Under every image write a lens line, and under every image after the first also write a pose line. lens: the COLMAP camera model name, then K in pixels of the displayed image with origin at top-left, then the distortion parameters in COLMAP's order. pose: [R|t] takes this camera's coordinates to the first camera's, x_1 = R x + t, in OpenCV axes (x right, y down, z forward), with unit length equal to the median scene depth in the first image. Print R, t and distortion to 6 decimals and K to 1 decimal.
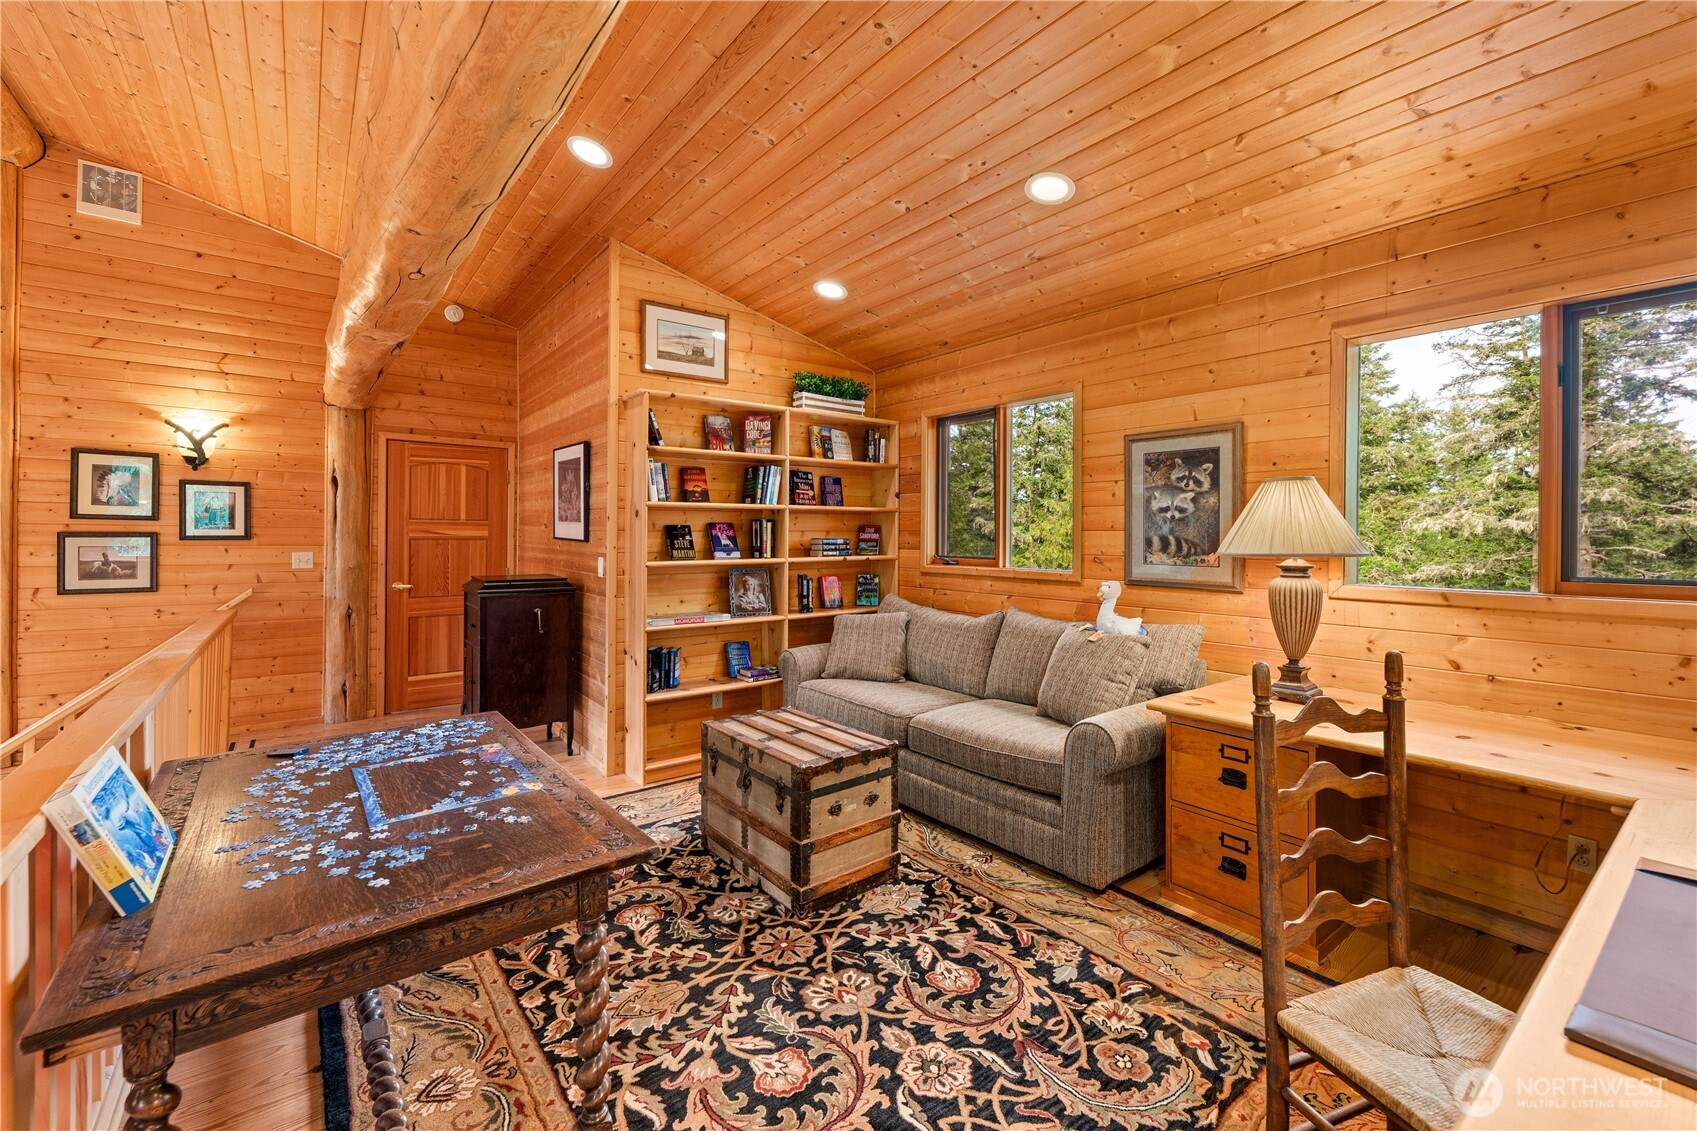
lens RADIAL K [[691.4, 0, 818.2], [0, 691.4, 530.8], [0, 0, 1]] dist [0.001767, -0.000914]
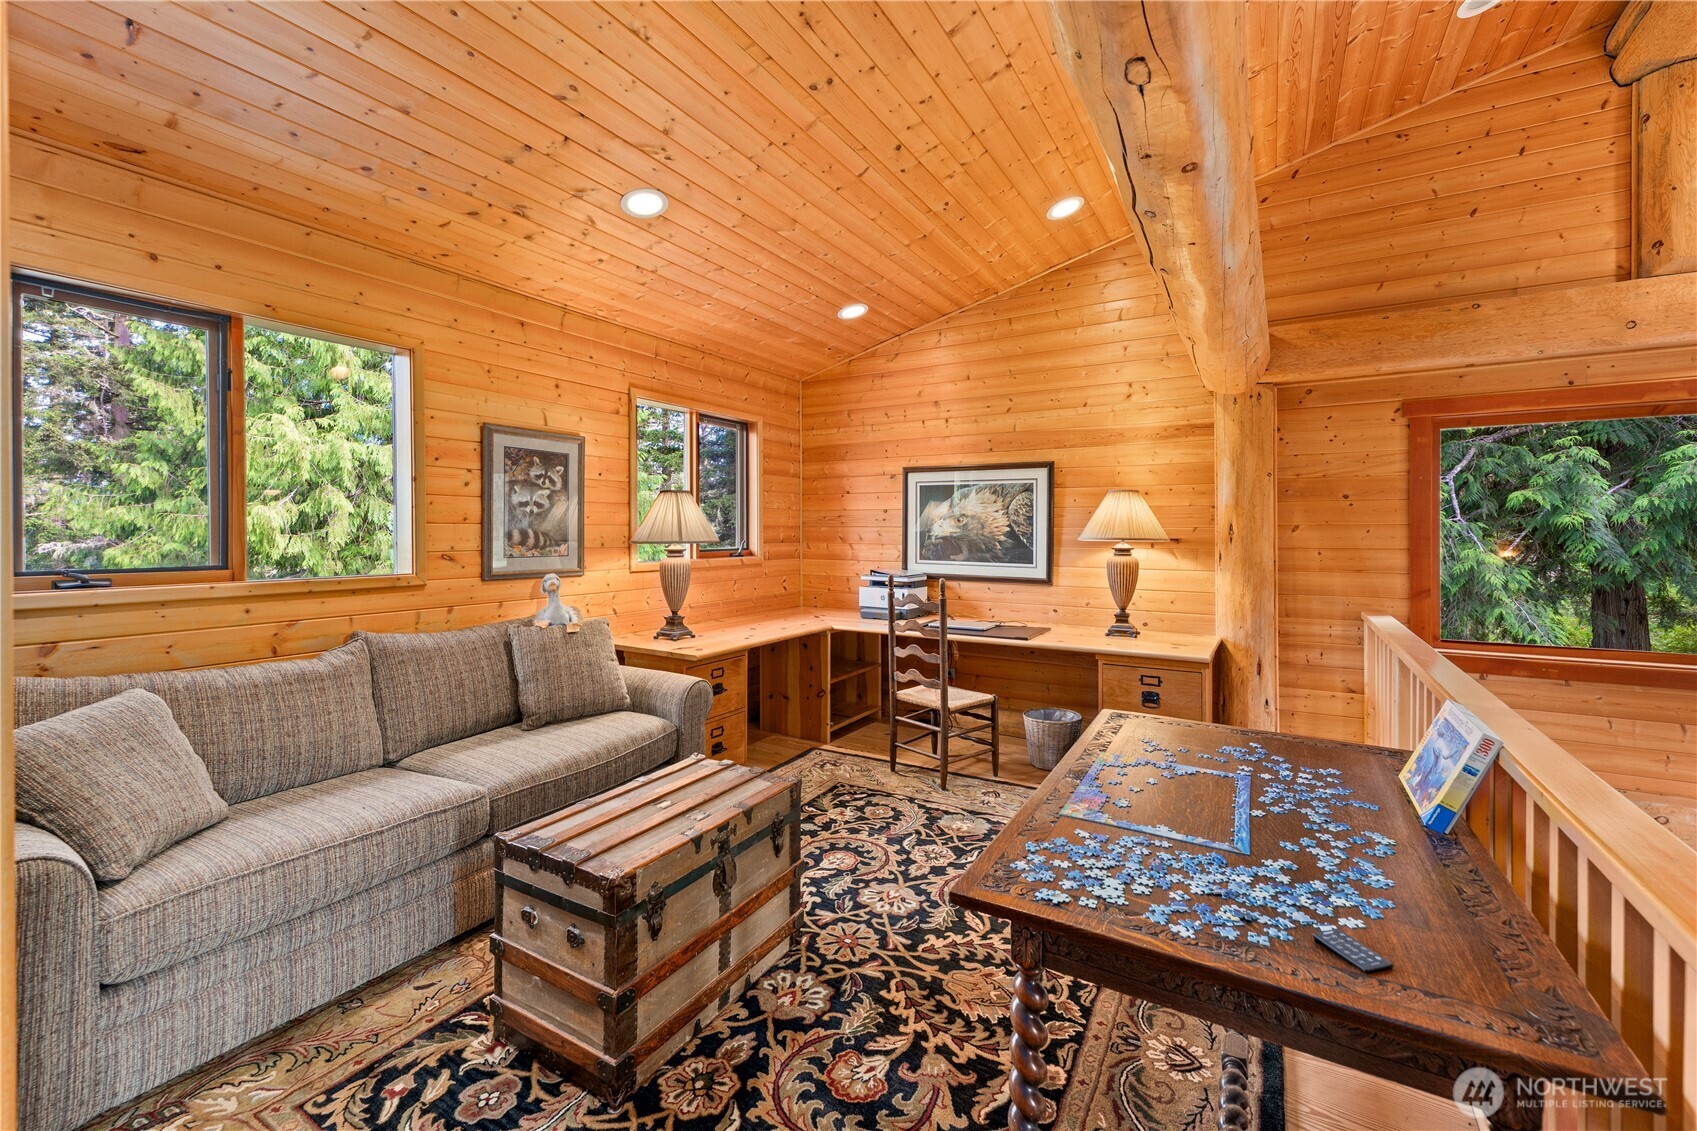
lens RADIAL K [[691.4, 0, 876.0], [0, 691.4, 530.1], [0, 0, 1]] dist [0.001767, -0.000914]
pose [[-0.399604, -0.003404, 0.916682, -1.087663], [-0.003529, 0.999991, 0.002176, 0.007108], [-0.916681, -0.002365, -0.399612, 1.520202]]
